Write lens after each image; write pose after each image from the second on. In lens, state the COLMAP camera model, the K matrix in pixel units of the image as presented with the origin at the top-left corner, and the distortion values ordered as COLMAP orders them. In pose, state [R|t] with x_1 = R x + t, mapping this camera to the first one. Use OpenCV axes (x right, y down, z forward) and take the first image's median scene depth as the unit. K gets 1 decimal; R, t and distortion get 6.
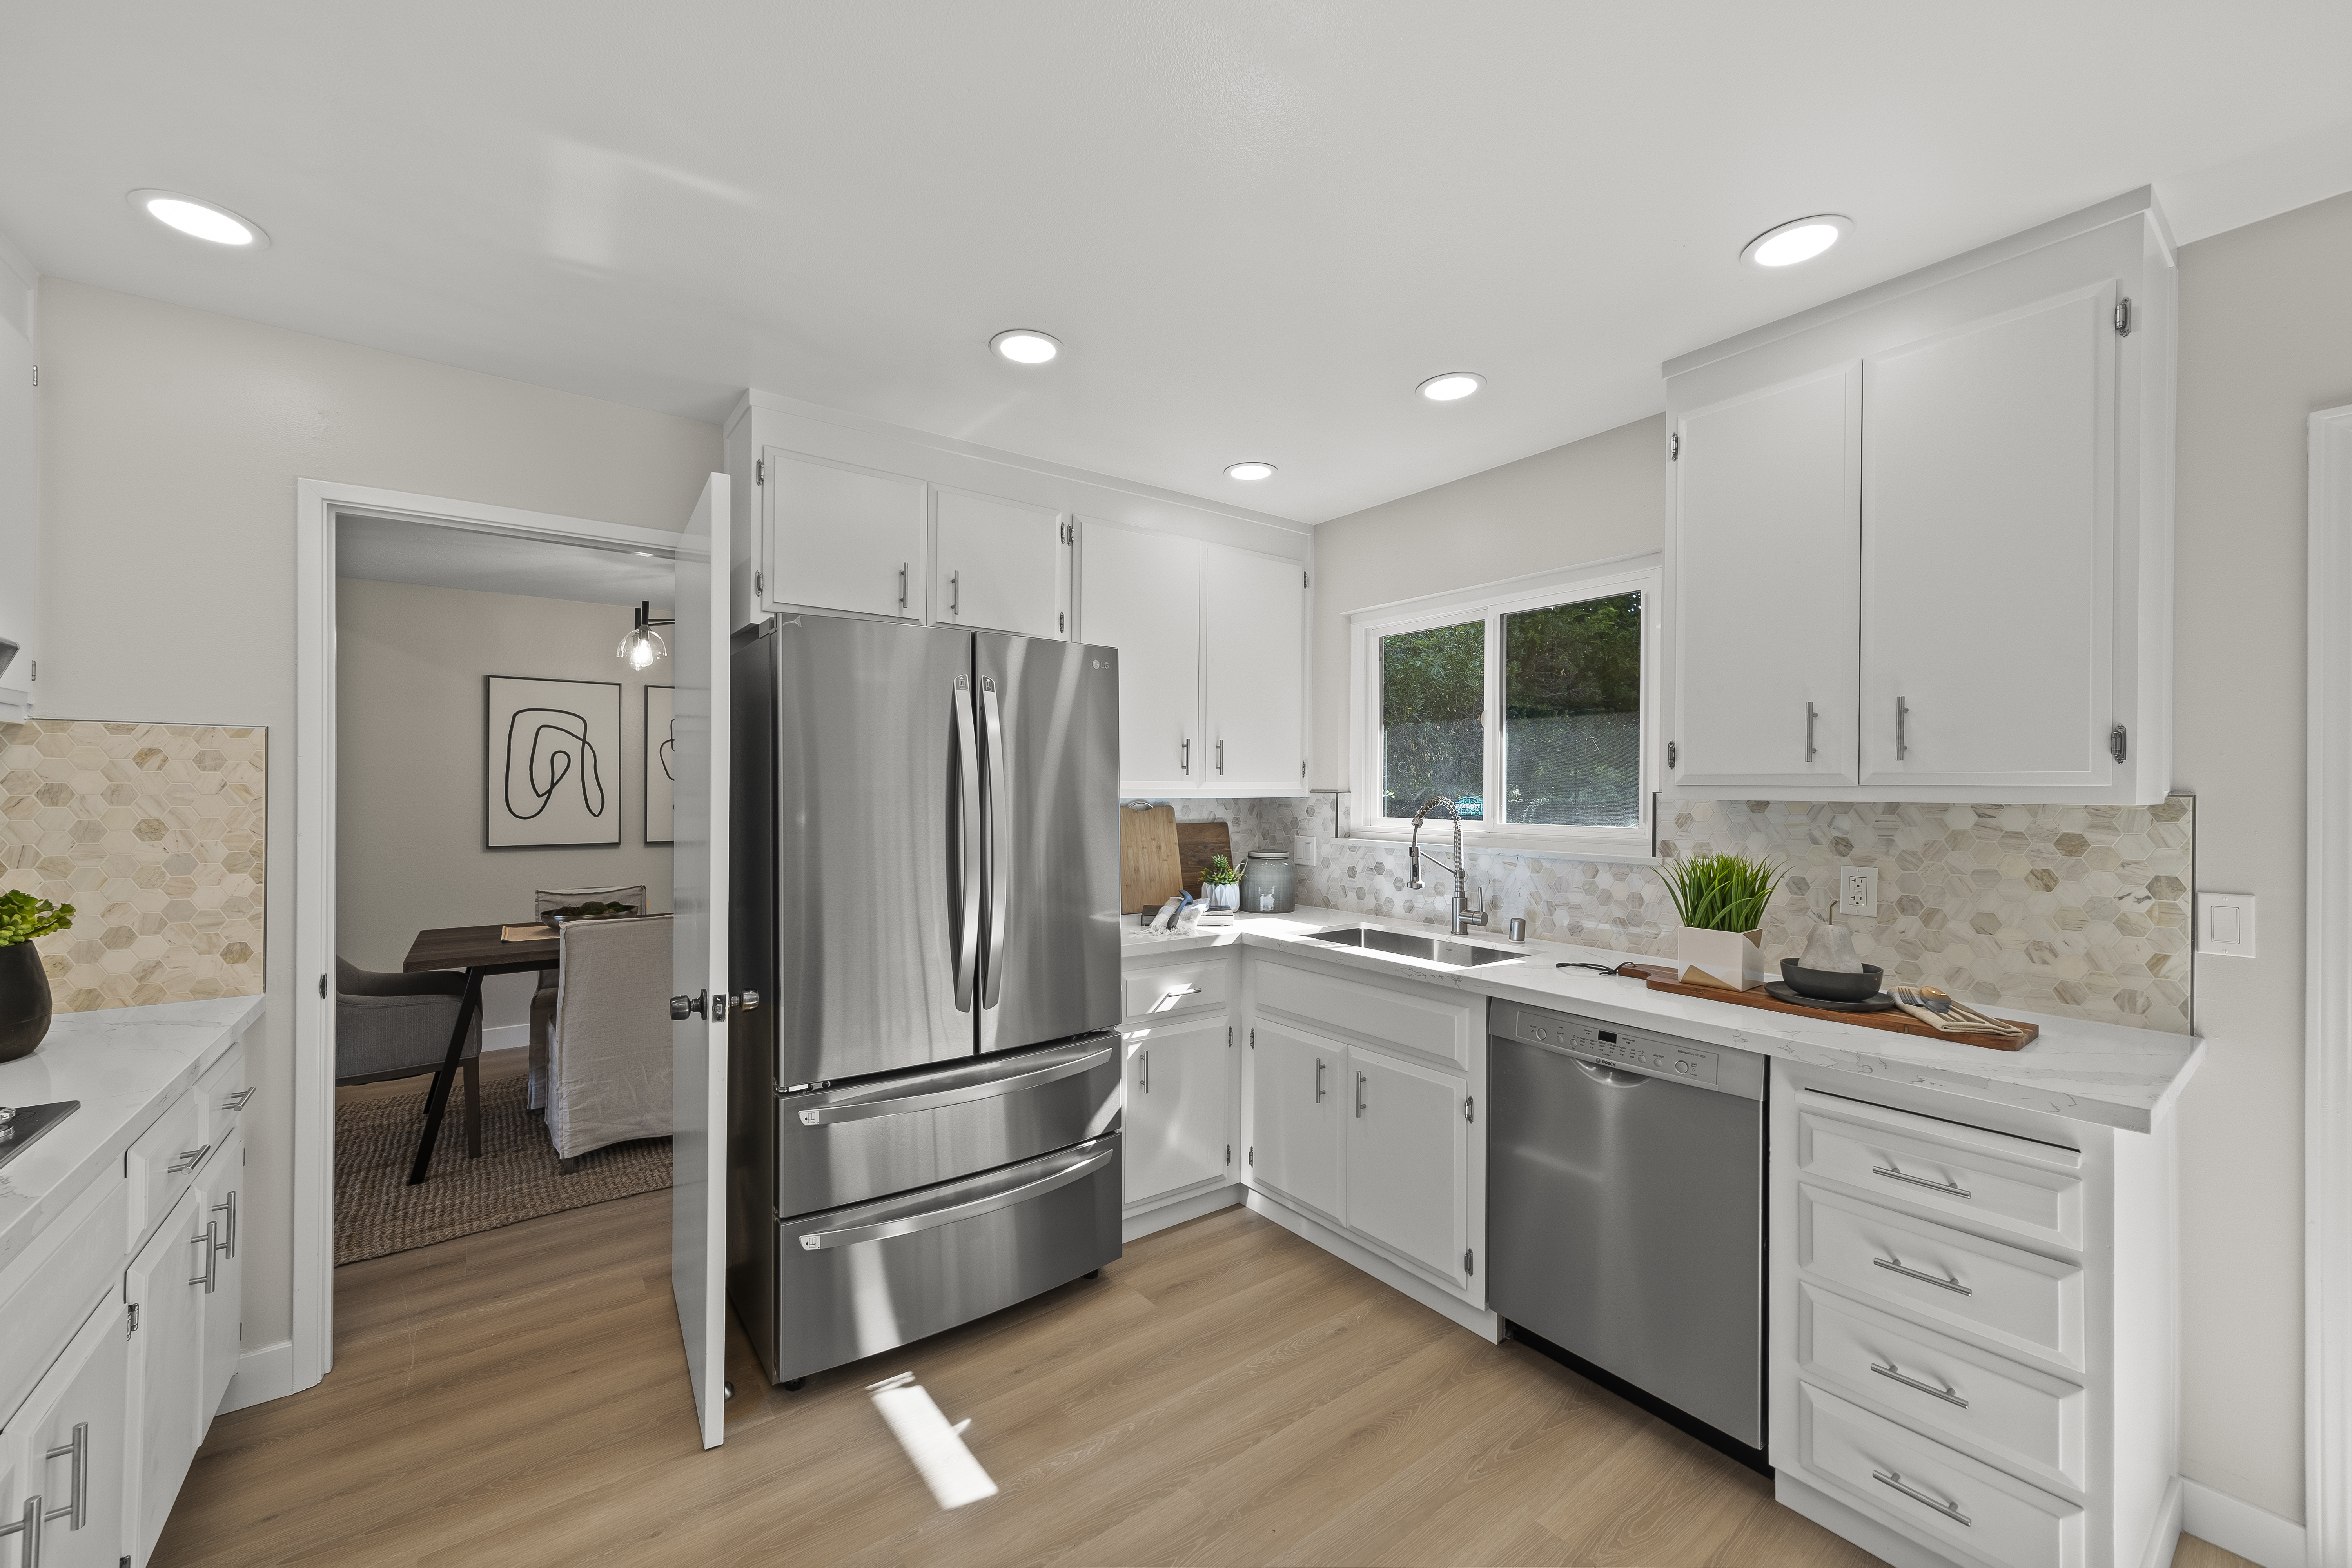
lens RADIAL K [[906.8, 0, 1166.2], [0, 906.8, 792.6], [0, 0, 1]] dist [0.003613, 0.000309]
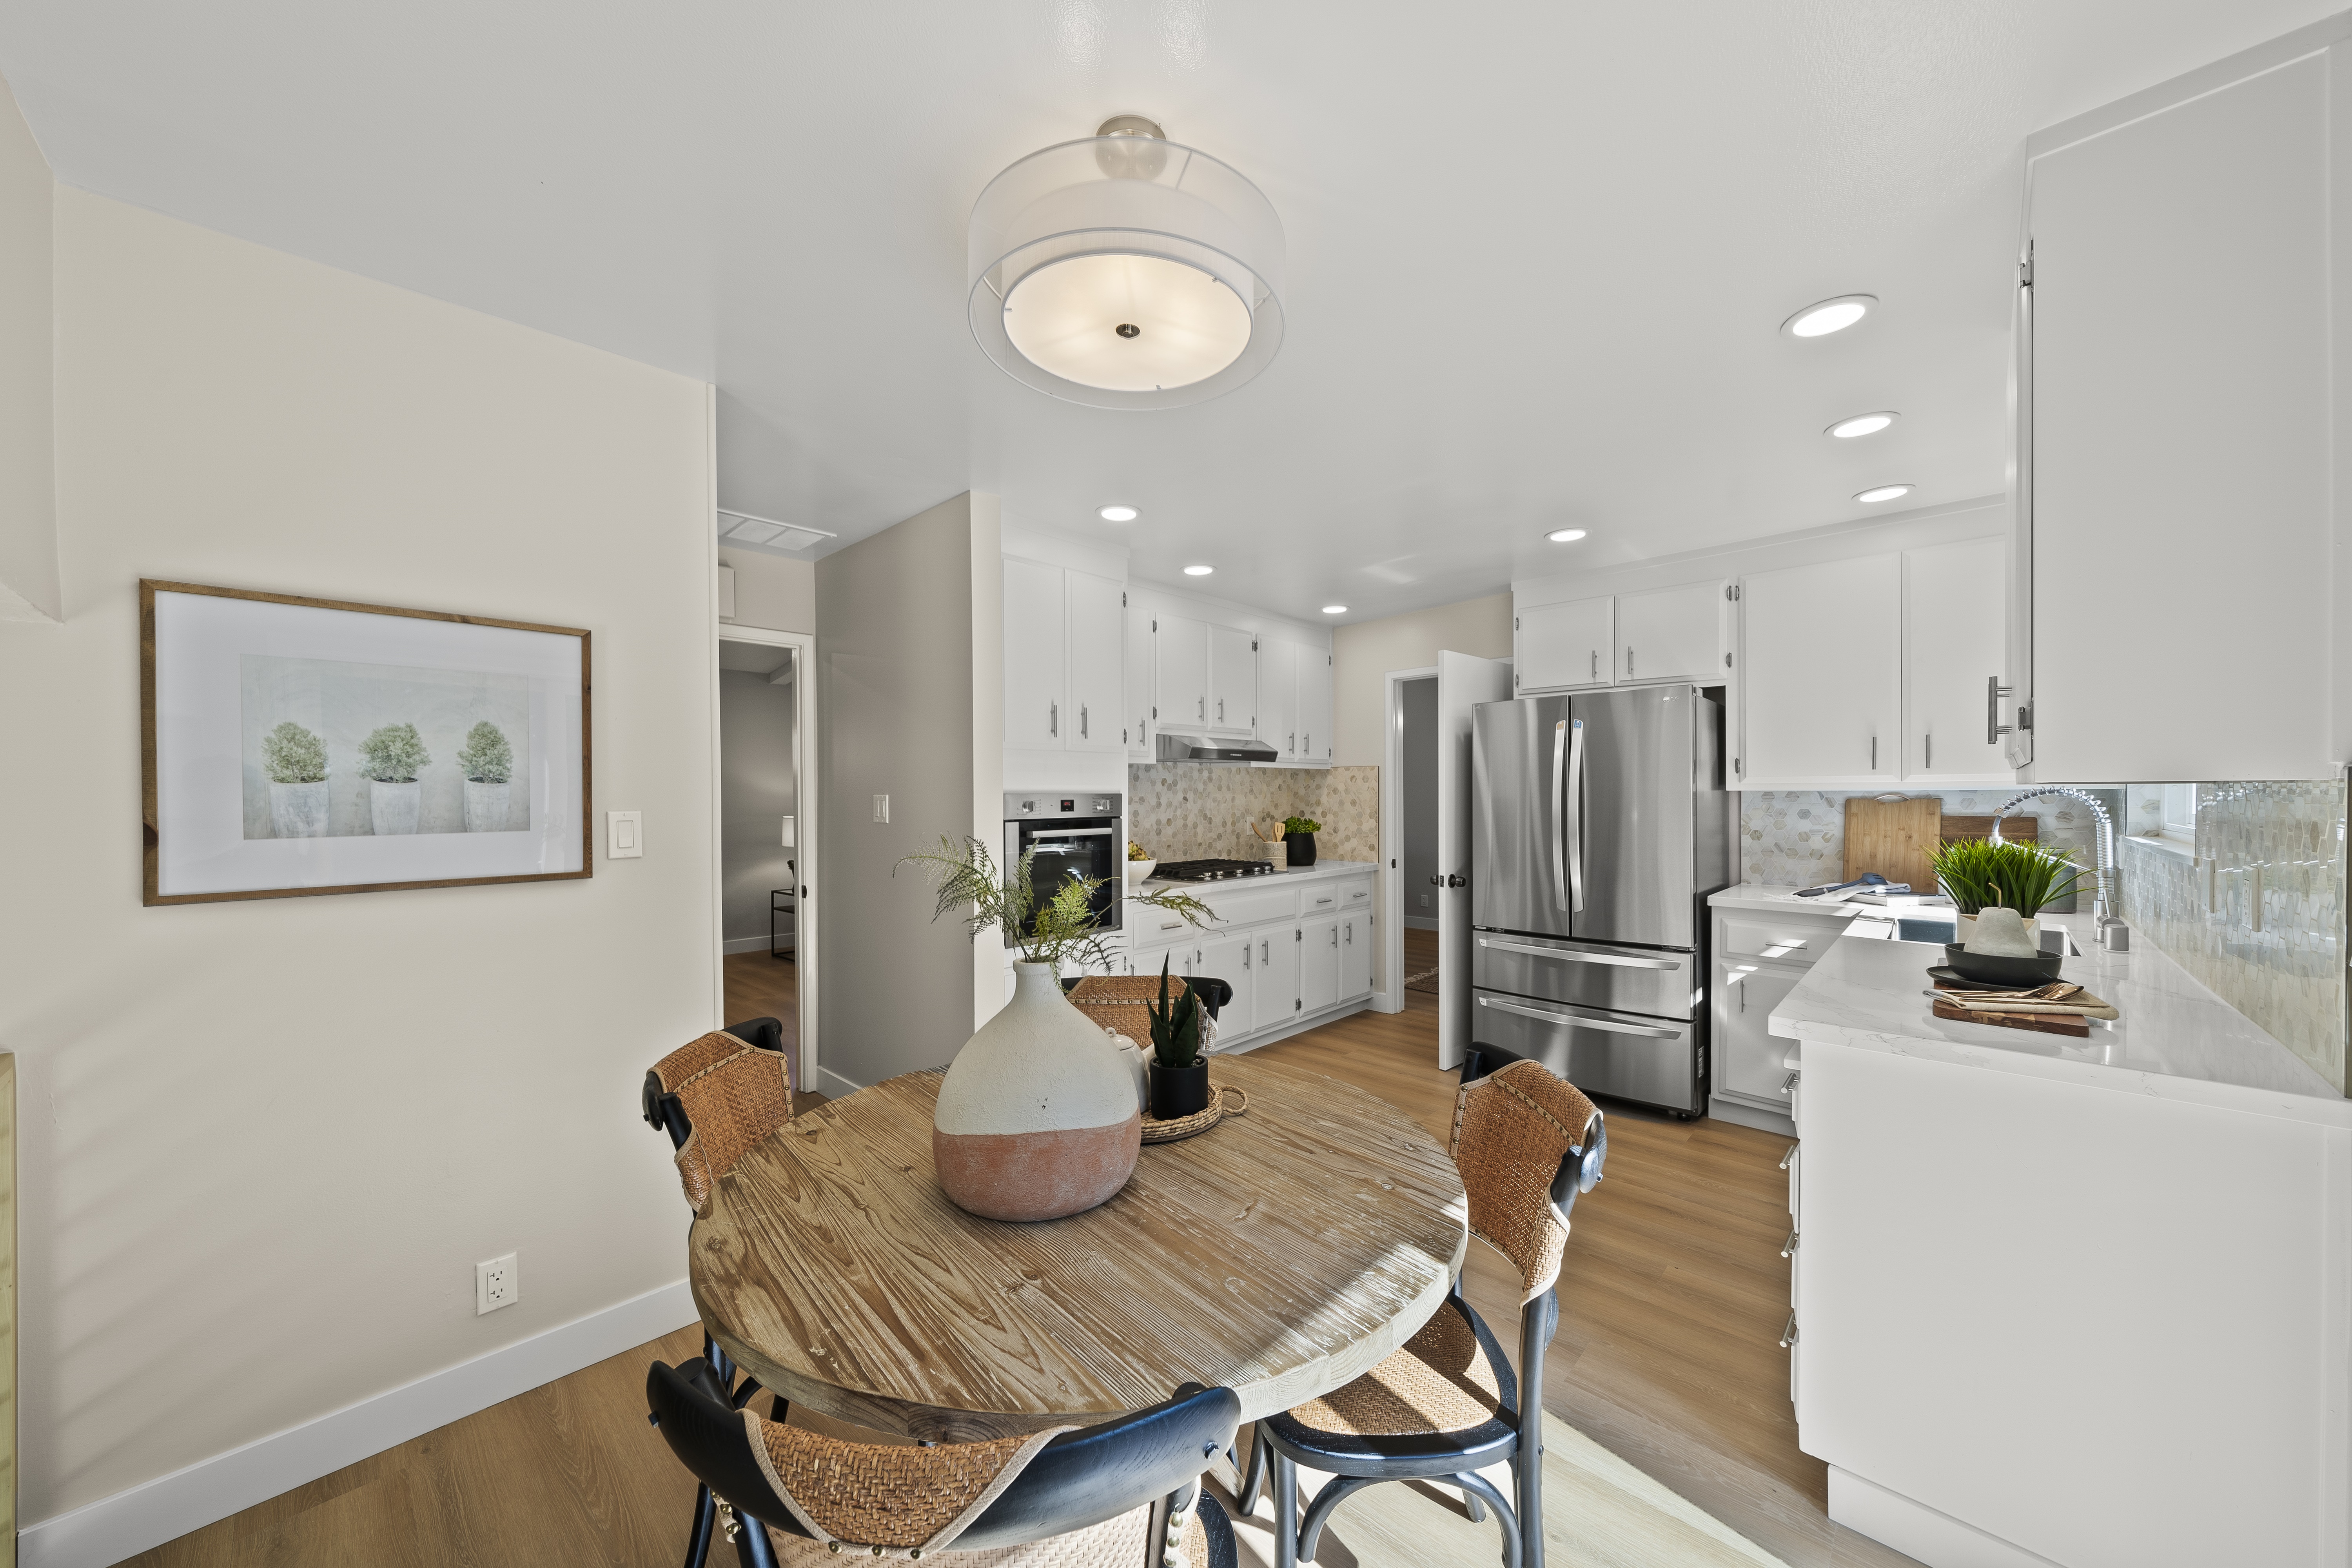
lens RADIAL K [[829.2, 0, 1164.9], [0, 829.2, 795.0], [0, 0, 1]] dist [-0.000356, -0.000026]
pose [[0.154097, -0.003565, -0.988049, 1.245278], [0.001562, 0.999993, -0.003365, 0.019848], [0.988054, -0.001024, 0.154101, -0.020281]]
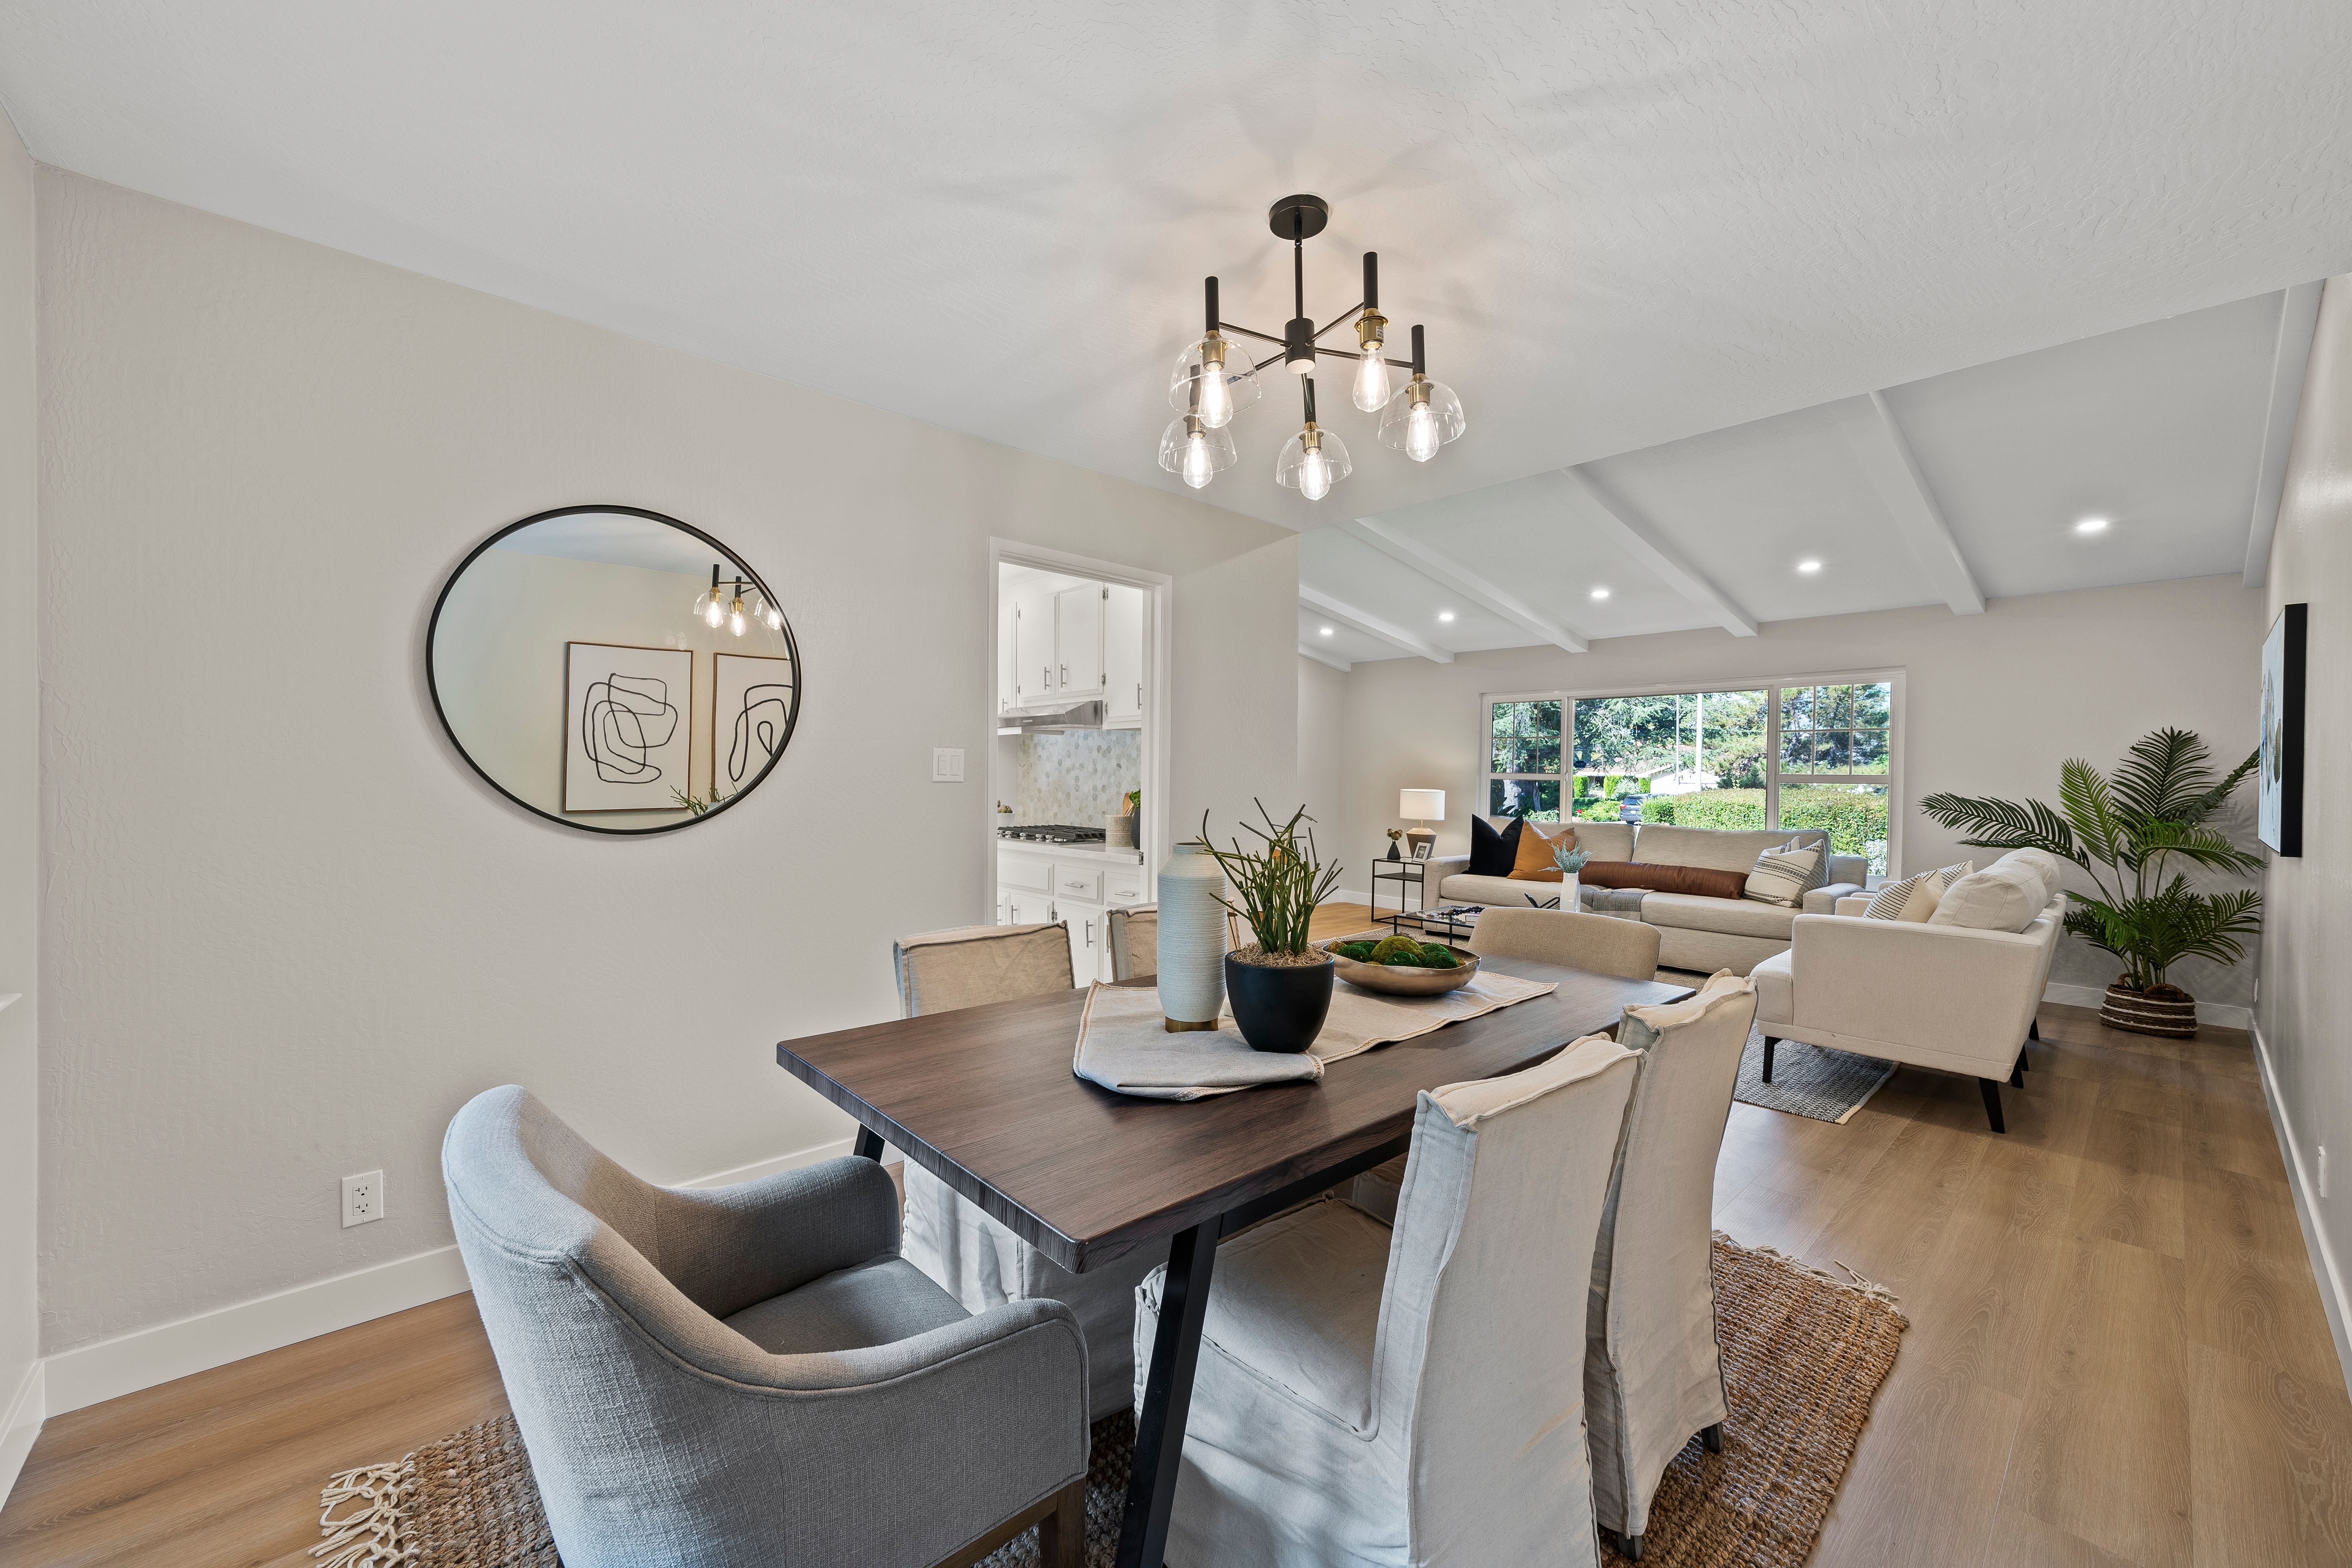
lens RADIAL K [[895.0, 0, 1155.2], [0, 895.0, 804.0], [0, 0, 1]] dist [0.001448, 0.000172]
pose [[-0.995732, -0.014829, -0.091090, -0.732210], [-0.017908, 0.999292, 0.033083, 0.042556], [0.090535, 0.034573, -0.995293, 2.585623]]
